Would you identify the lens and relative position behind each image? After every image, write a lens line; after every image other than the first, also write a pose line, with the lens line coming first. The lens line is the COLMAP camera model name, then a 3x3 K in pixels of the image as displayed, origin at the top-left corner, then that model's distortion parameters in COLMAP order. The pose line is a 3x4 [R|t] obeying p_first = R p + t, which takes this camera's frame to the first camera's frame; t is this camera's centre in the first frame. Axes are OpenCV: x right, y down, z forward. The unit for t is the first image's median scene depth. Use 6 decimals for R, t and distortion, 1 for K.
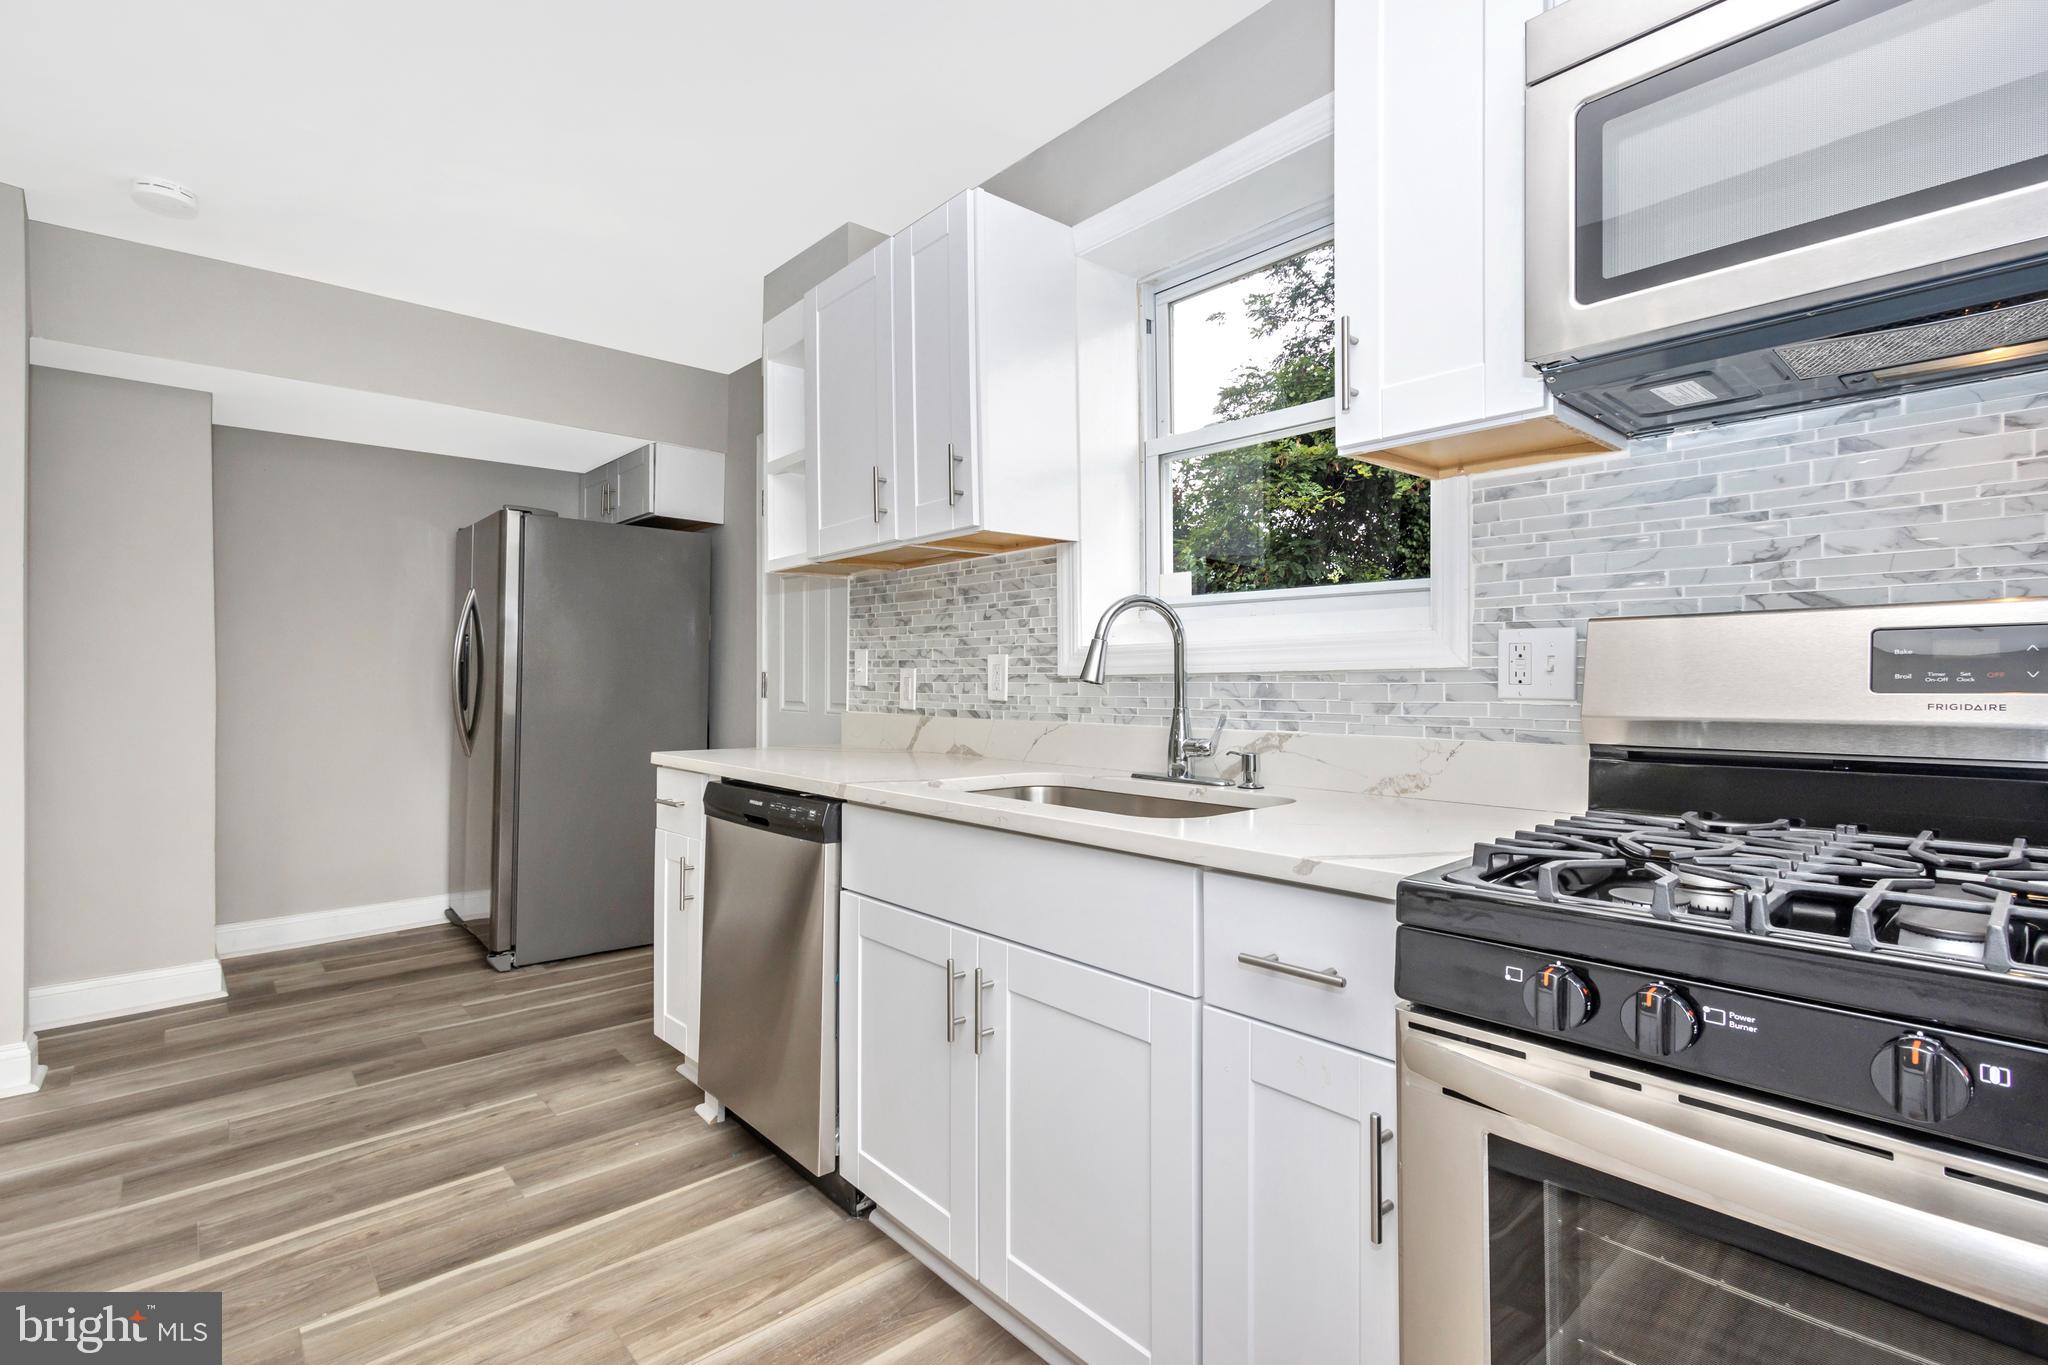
lens RADIAL K [[943.7, 0, 1027.9], [0, 943.7, 680.1], [0, 0, 1]] dist [-0.000703, 0.000375]
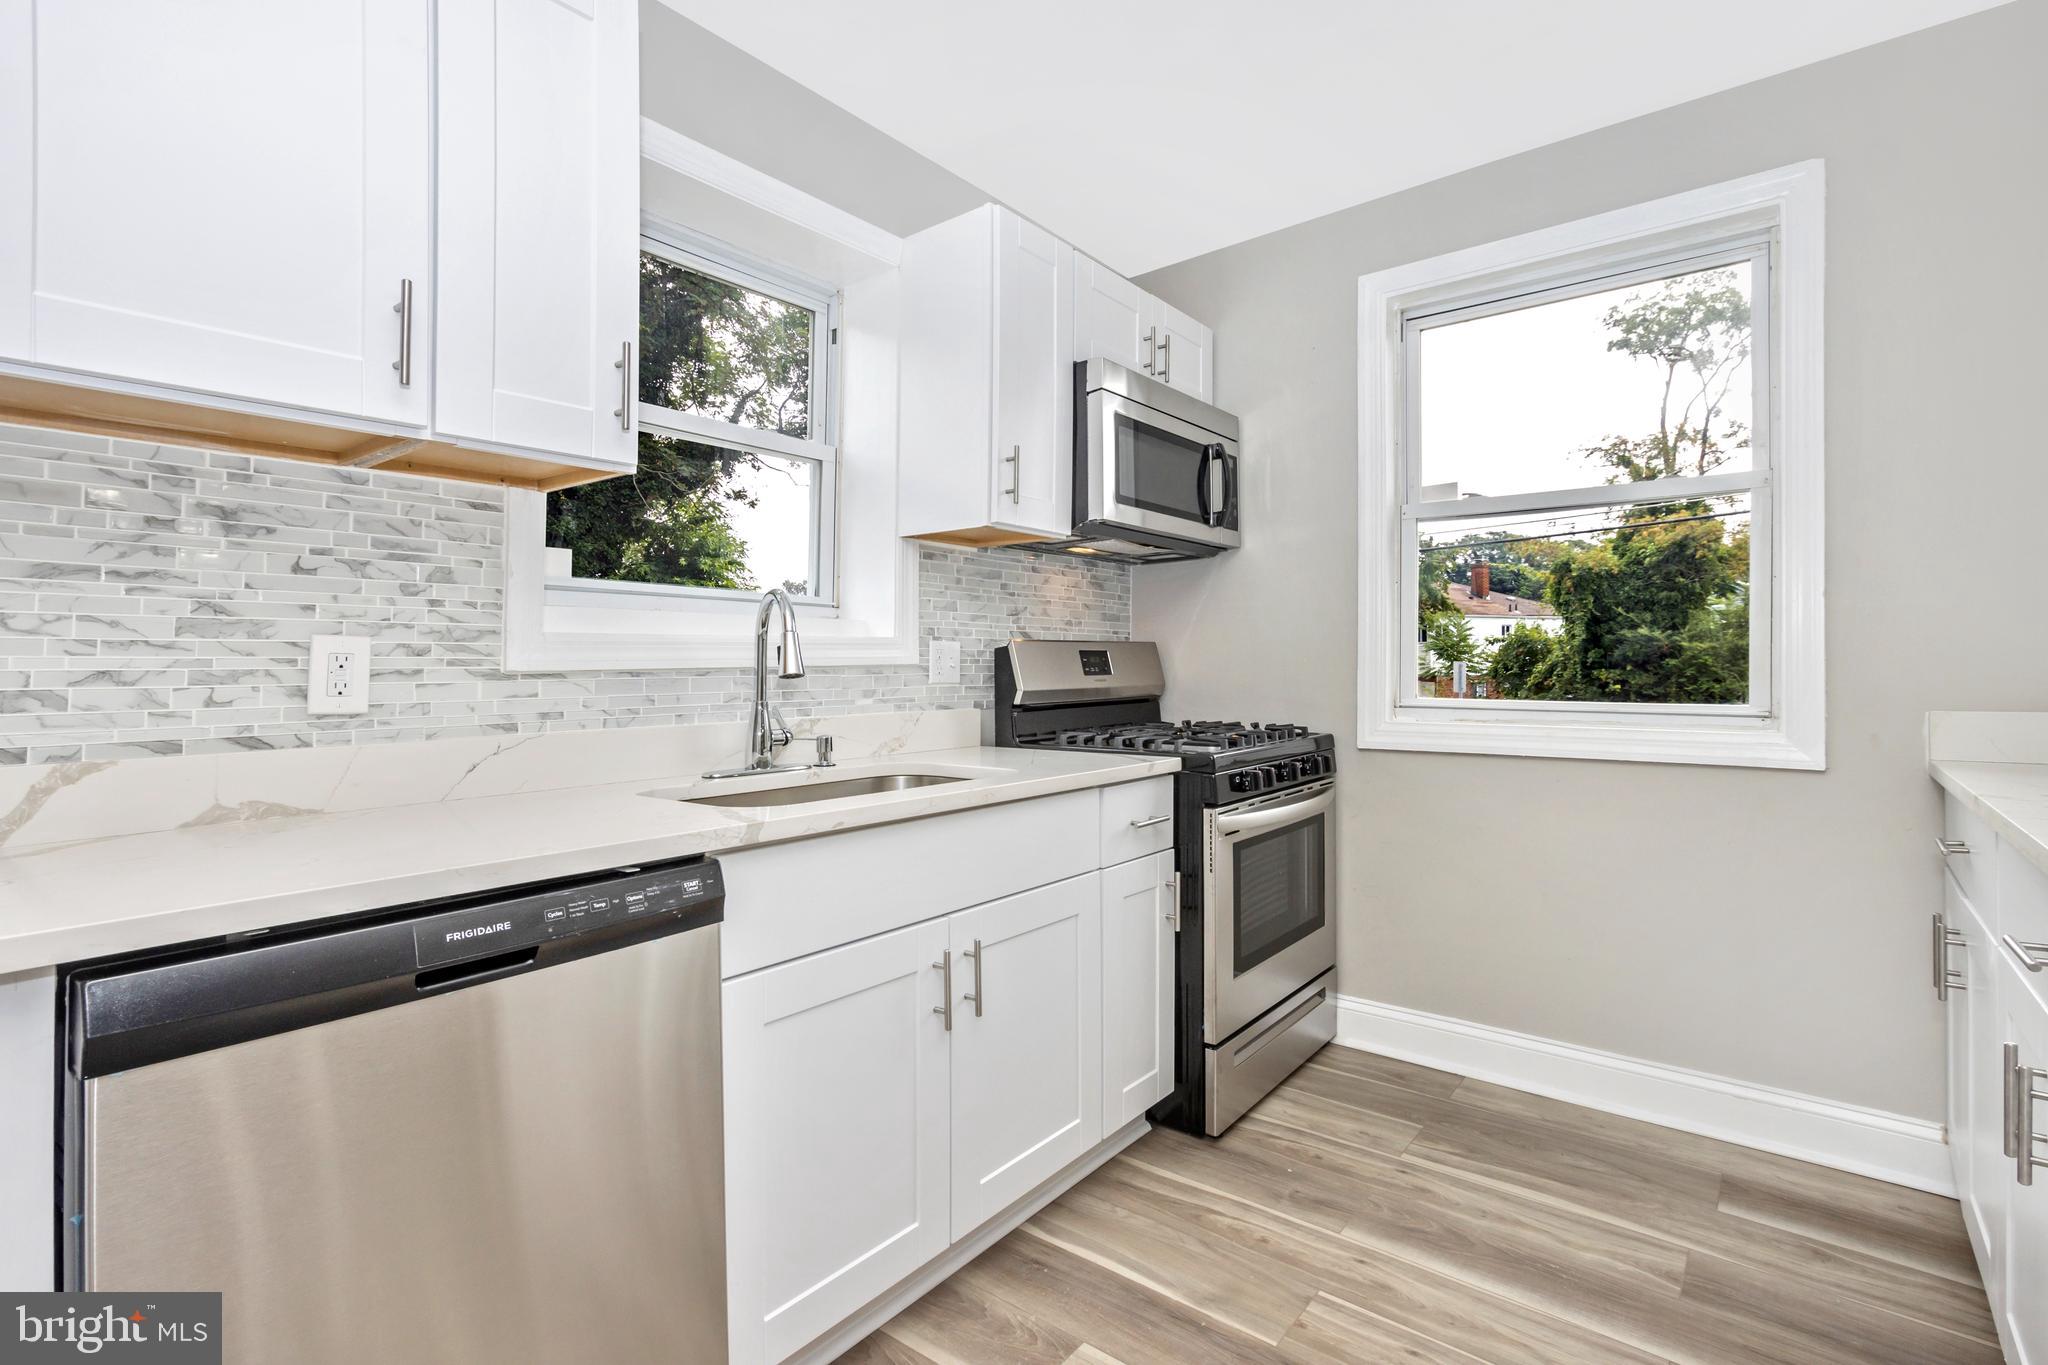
lens RADIAL K [[964.6, 0, 1062.0], [0, 964.6, 640.5], [0, 0, 1]] dist [0.002213, 0.000135]
pose [[-0.192645, 0.028136, 0.980865, -0.719293], [0.007580, 0.999602, -0.027185, -0.004434], [-0.981239, 0.002198, -0.192782, 0.681999]]
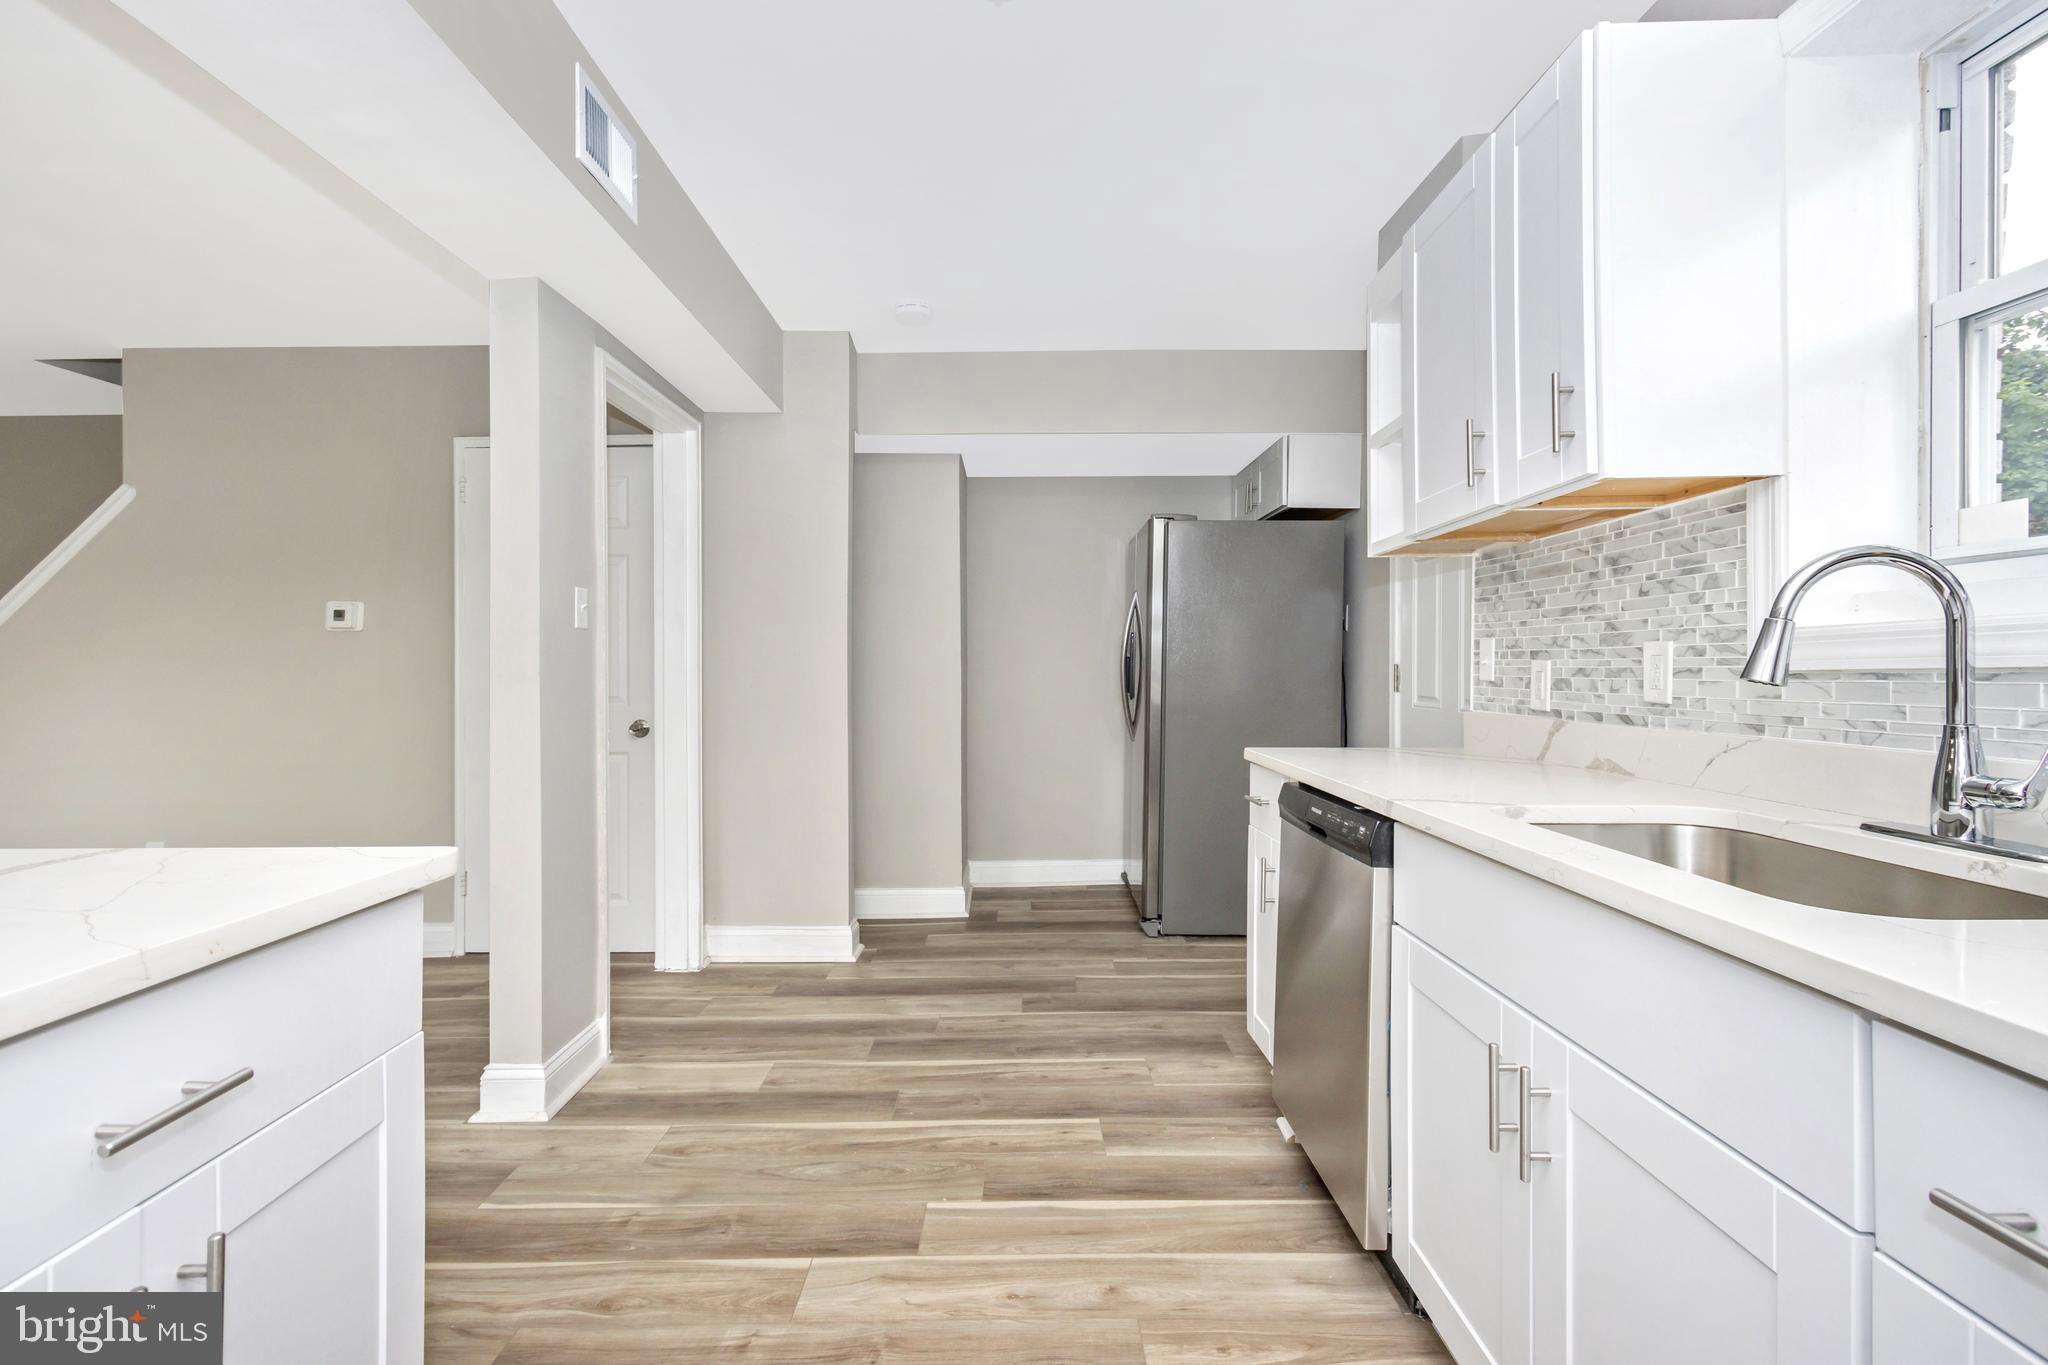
lens RADIAL K [[940.1, 0, 1019.7], [0, 940.1, 675.7], [0, 0, 1]] dist [0.004338, 0.000947]
pose [[0.746796, 0.001883, -0.665051, 0.087824], [0.002776, 0.999978, 0.005949, -0.005933], [0.665047, -0.006288, 0.746775, 0.107840]]
